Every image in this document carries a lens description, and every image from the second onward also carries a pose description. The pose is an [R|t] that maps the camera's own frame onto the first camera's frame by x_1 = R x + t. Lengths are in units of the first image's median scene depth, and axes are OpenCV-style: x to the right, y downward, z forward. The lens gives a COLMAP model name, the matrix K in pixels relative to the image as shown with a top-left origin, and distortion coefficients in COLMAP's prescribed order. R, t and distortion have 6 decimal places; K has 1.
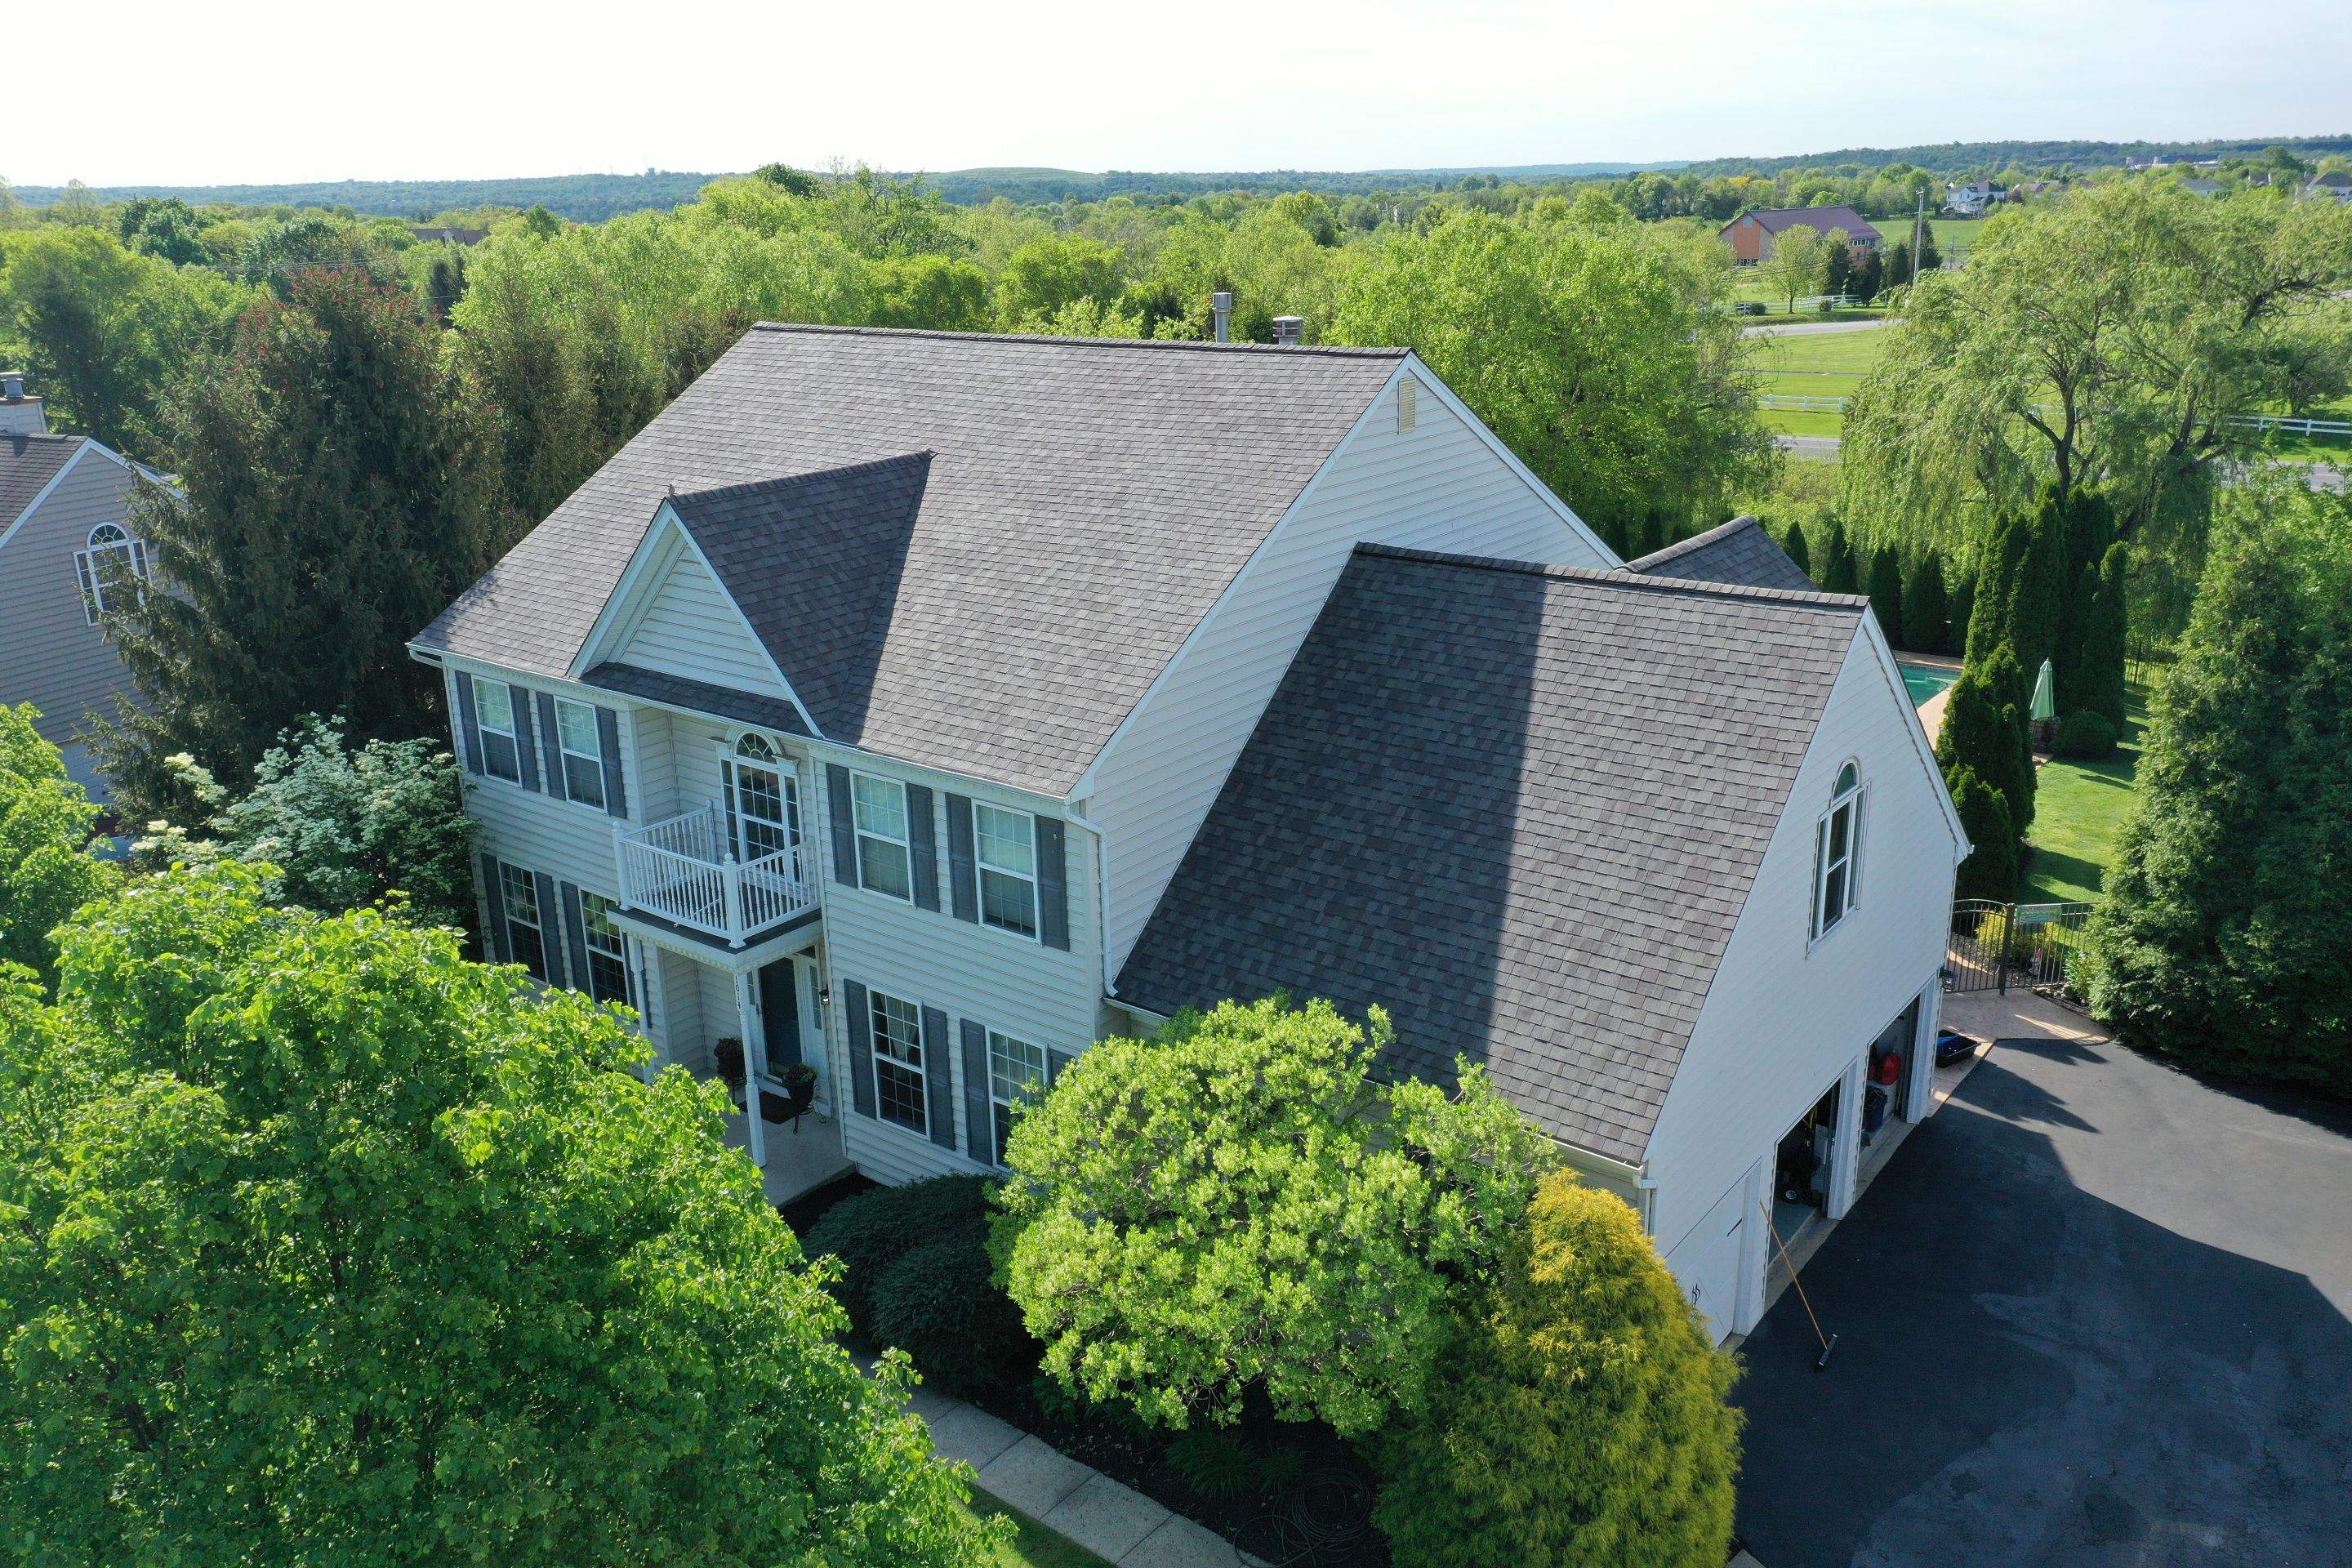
lens RADIAL K [[1852.9, 0, 1176.4], [0, 1852.9, 784.3], [0, 0, 1]] dist [-0.003944, 0.000049]
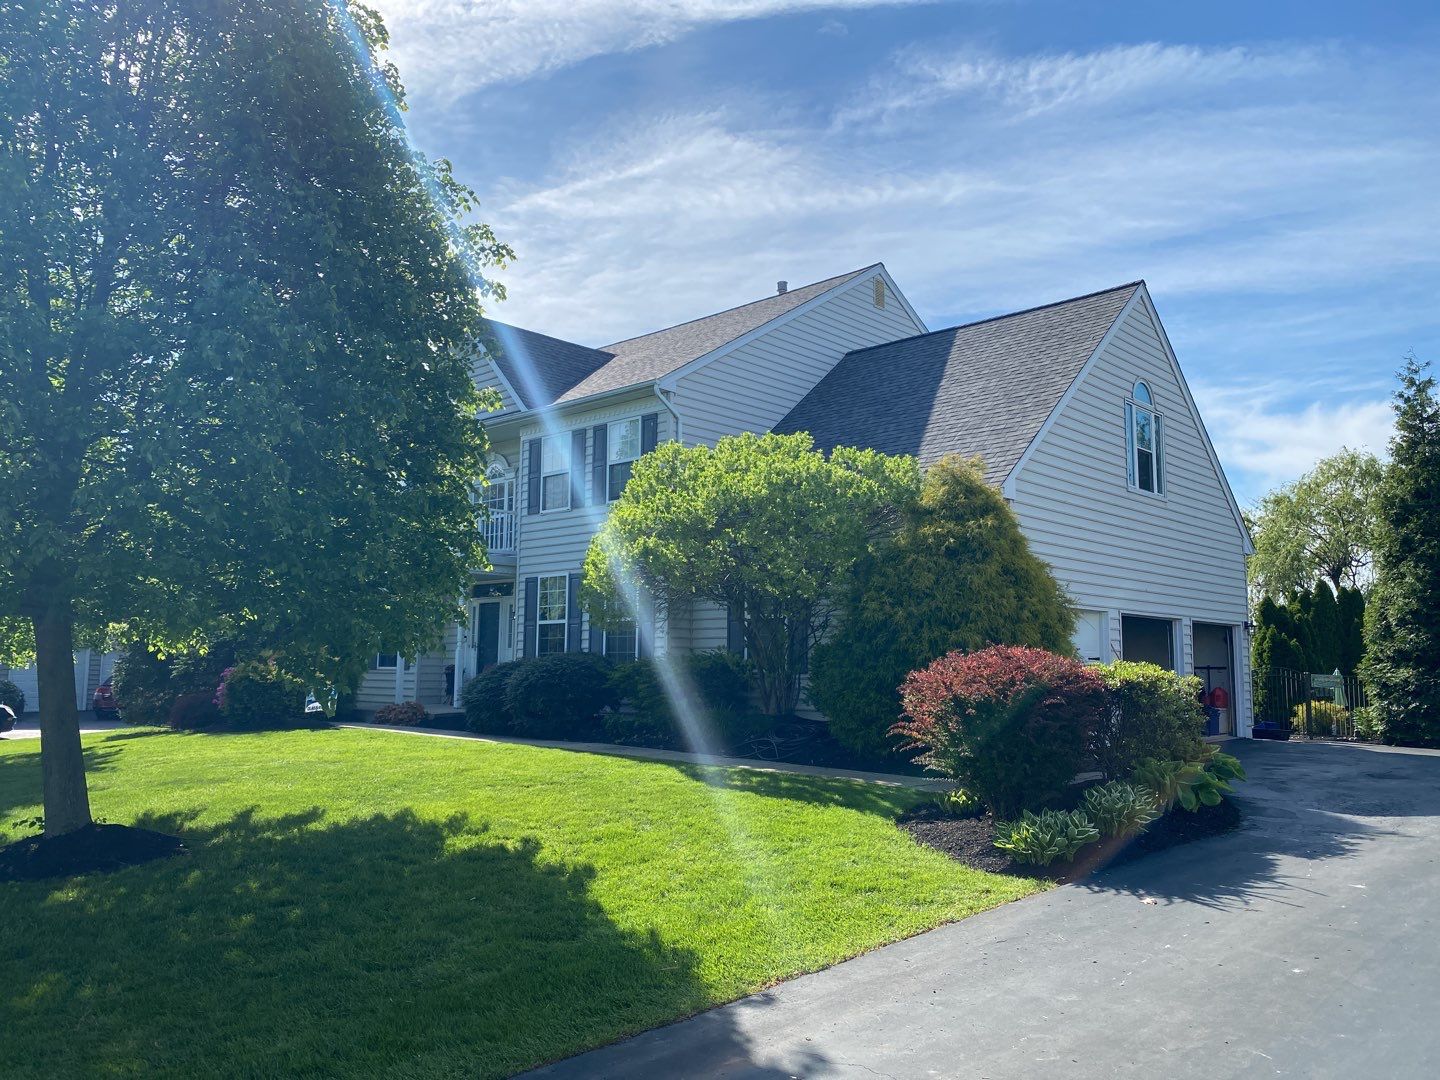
lens RADIAL K [[1109.9, 0, 719.1], [0, 1109.9, 538.4], [0, 0, 1]] dist [0.011326, 0.001503]
pose [[0.995027, 0.015610, -0.098375, 0.082093], [-0.055149, 0.908783, -0.413609, 0.463870], [0.082945, 0.416978, 0.905124, 0.127268]]
